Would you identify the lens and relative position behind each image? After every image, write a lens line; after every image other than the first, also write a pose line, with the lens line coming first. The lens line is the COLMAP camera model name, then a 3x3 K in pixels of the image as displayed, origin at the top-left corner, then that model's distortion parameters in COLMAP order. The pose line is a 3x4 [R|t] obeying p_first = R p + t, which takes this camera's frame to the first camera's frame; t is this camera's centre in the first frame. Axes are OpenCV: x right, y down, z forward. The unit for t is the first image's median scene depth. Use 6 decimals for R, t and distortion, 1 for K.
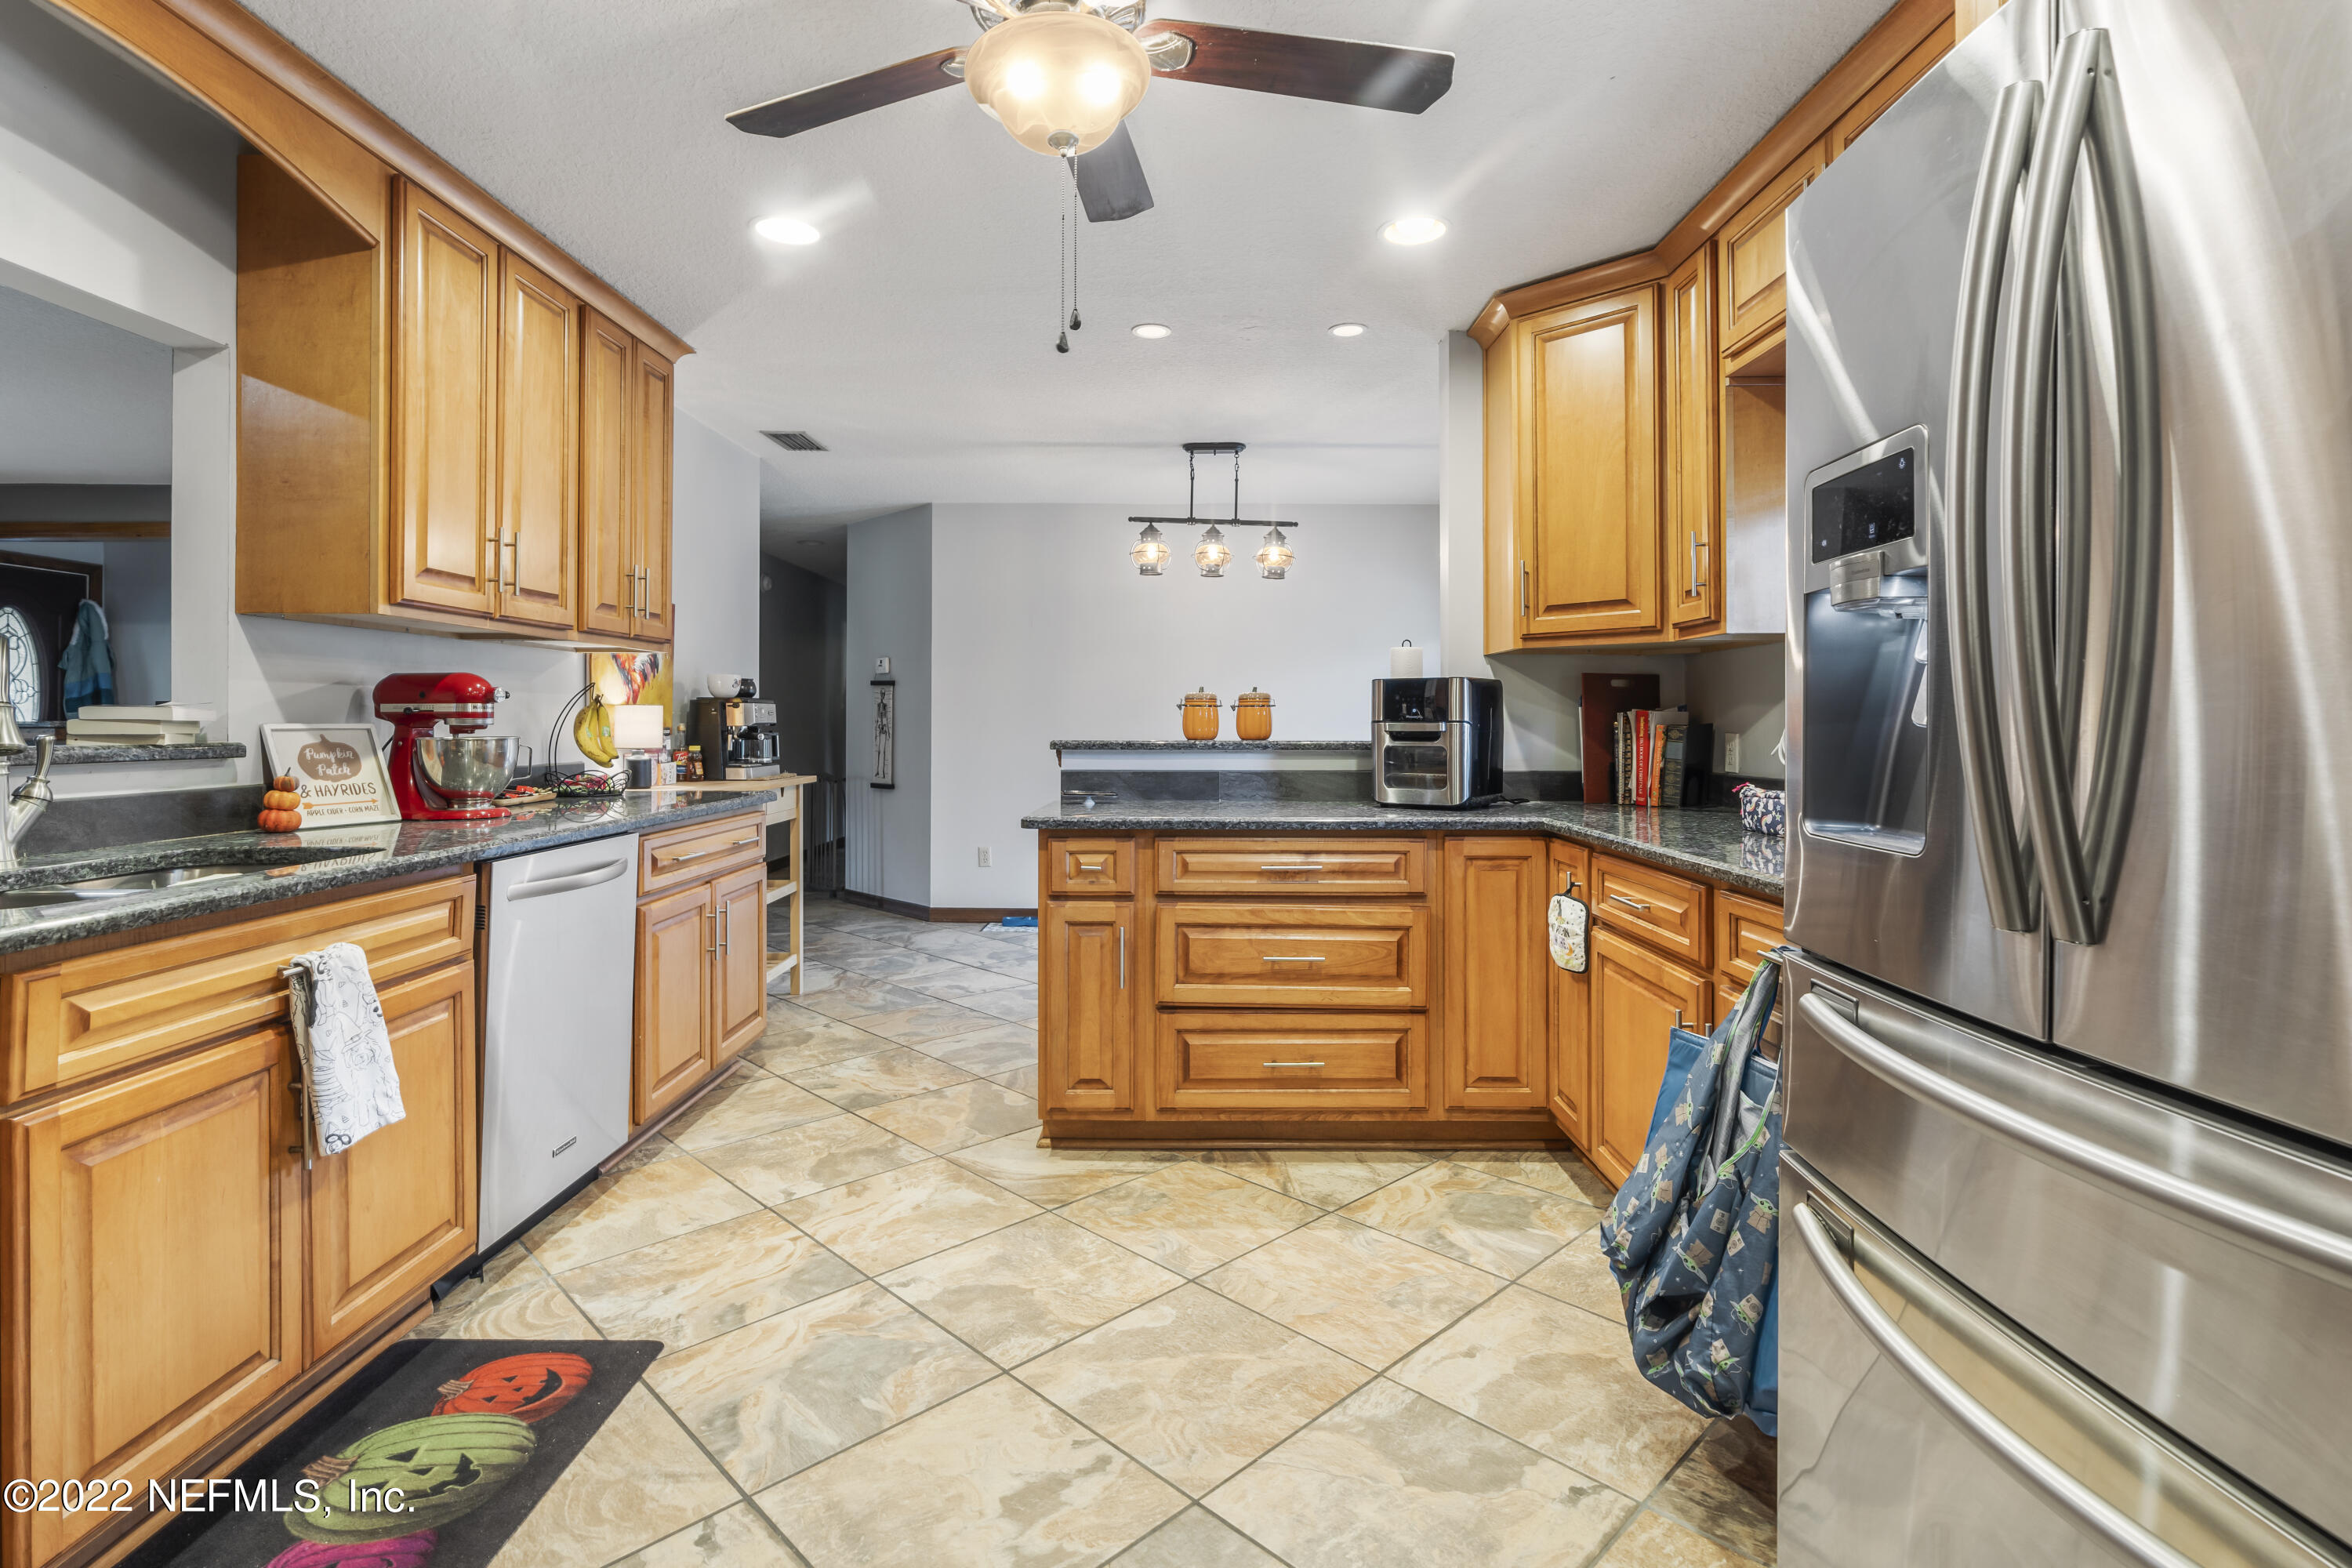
lens RADIAL K [[1137.2, 0, 1172.7], [0, 1137.2, 721.1], [0, 0, 1]] dist [-0.006923, 0.003418]
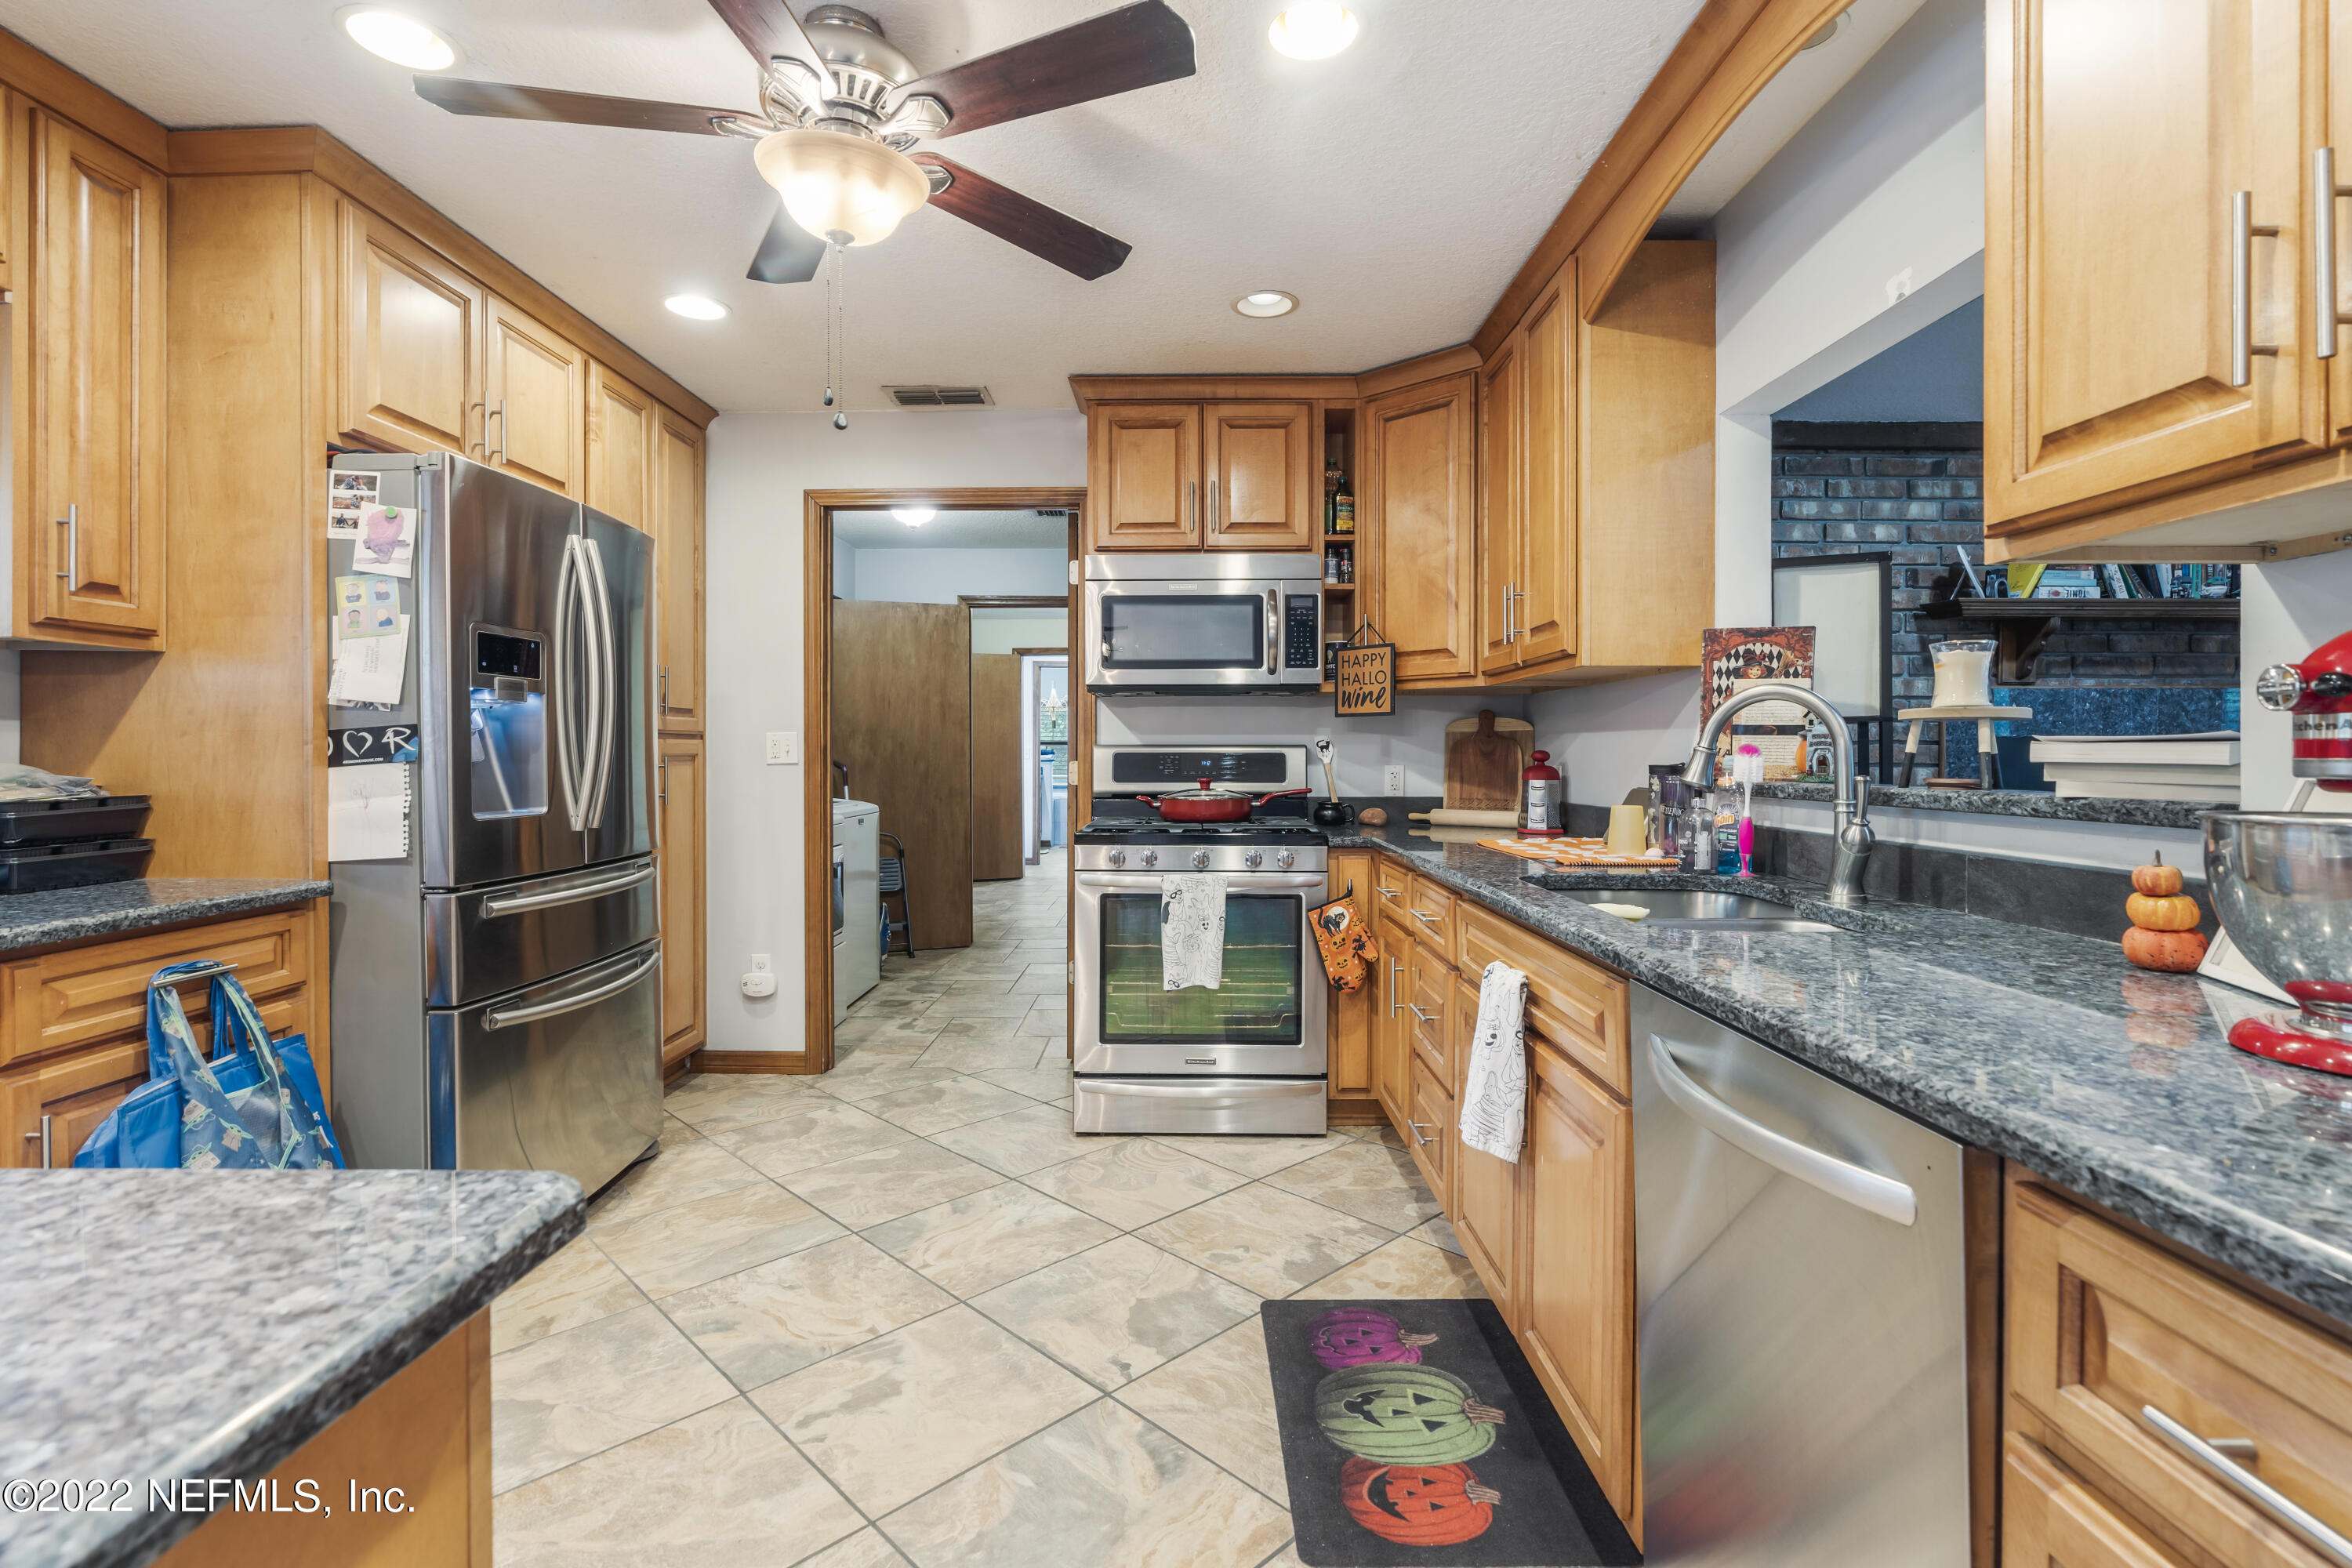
lens RADIAL K [[1074.7, 0, 1166.7], [0, 1074.7, 763.8], [0, 0, 1]] dist [-0.007686, 0.001793]
pose [[-0.999958, -0.001648, 0.009012, -0.271006], [-0.001569, 0.999960, 0.008749, -0.003689], [-0.009026, 0.008734, -0.999921, 1.298860]]
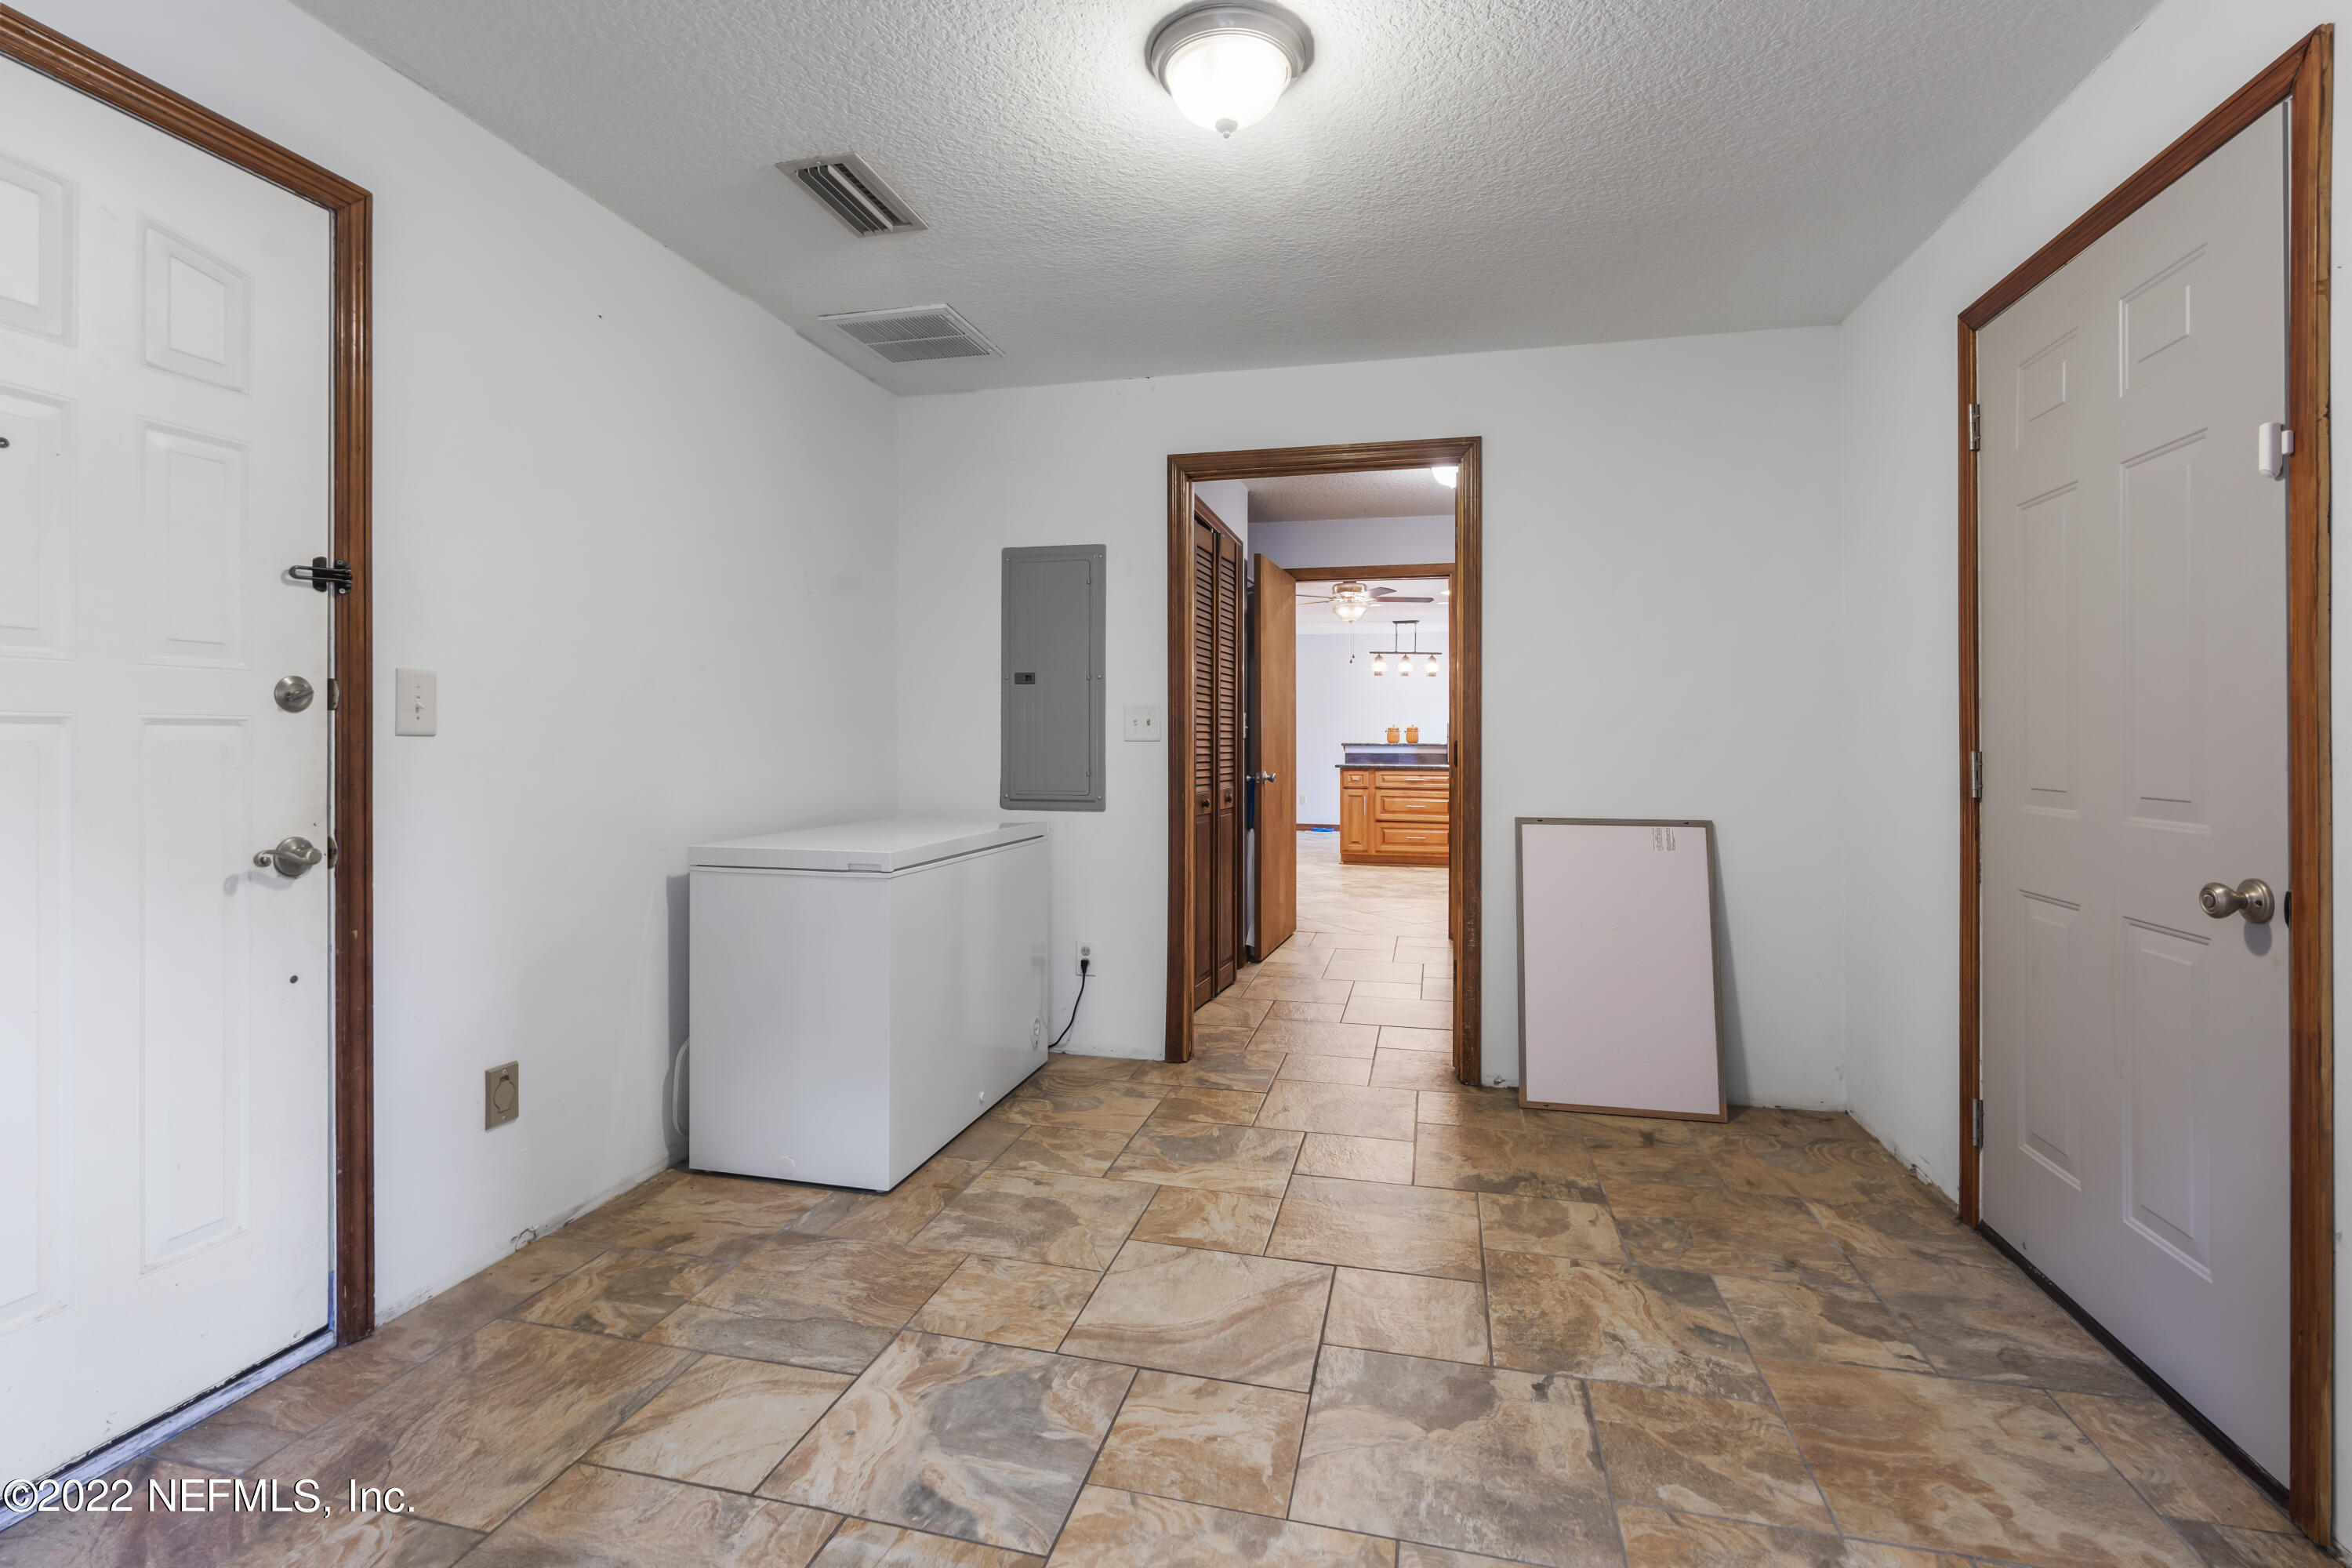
lens RADIAL K [[1074.7, 0, 1167.2], [0, 1074.7, 735.5], [0, 0, 1]] dist [-0.007686, 0.001793]
pose [[0.971732, -0.001909, -0.236079, 0.169413], [0.001827, 0.999998, -0.000567, -0.003261], [0.236080, 0.000119, 0.971734, -2.729501]]
